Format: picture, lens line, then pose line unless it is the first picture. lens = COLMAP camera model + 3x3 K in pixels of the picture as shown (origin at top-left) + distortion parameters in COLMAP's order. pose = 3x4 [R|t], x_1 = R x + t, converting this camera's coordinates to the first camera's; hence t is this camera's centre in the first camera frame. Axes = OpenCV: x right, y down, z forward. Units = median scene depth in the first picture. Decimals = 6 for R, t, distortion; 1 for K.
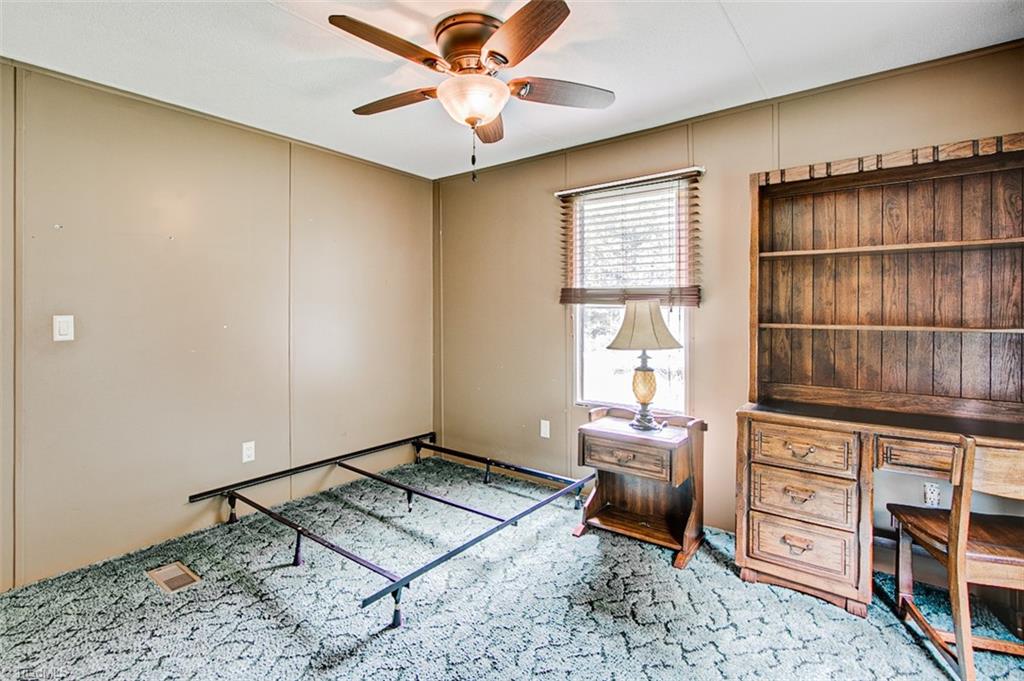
lens RADIAL K [[485.2, 0, 511.1], [0, 485.2, 301.1], [0, 0, 1]] dist [-0.014162, 0.000676]
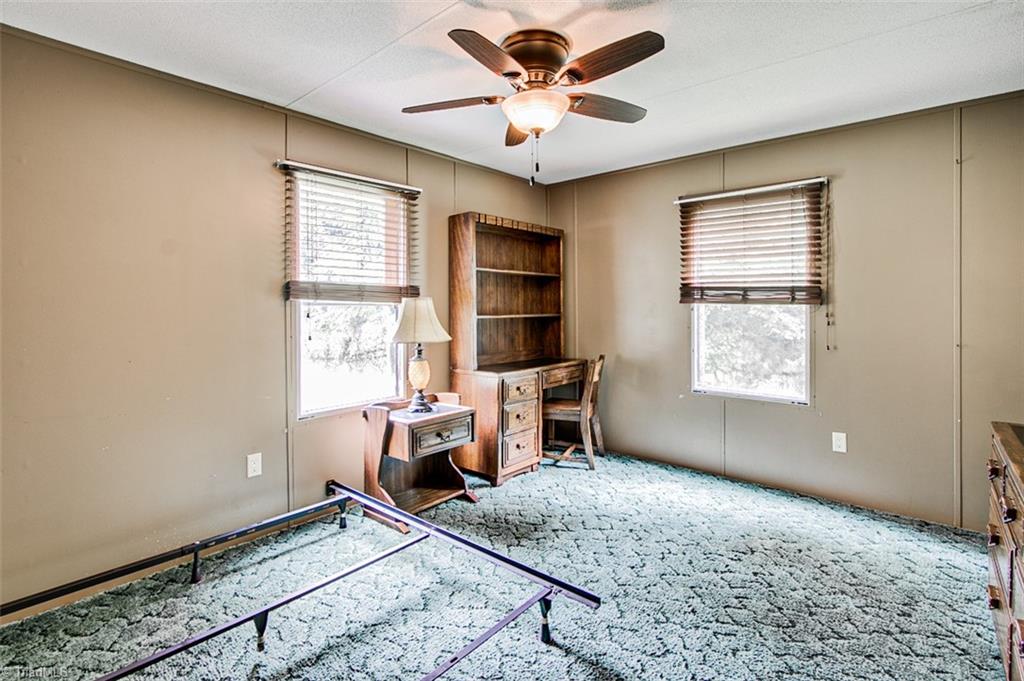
lens RADIAL K [[485.2, 0, 511.1], [0, 485.2, 301.1], [0, 0, 1]] dist [-0.014162, 0.000676]
pose [[0.058774, 0.007940, 0.998240, -0.840966], [-0.016804, 0.999835, -0.006963, 0.009698], [-0.998130, -0.016365, 0.058898, 0.721468]]
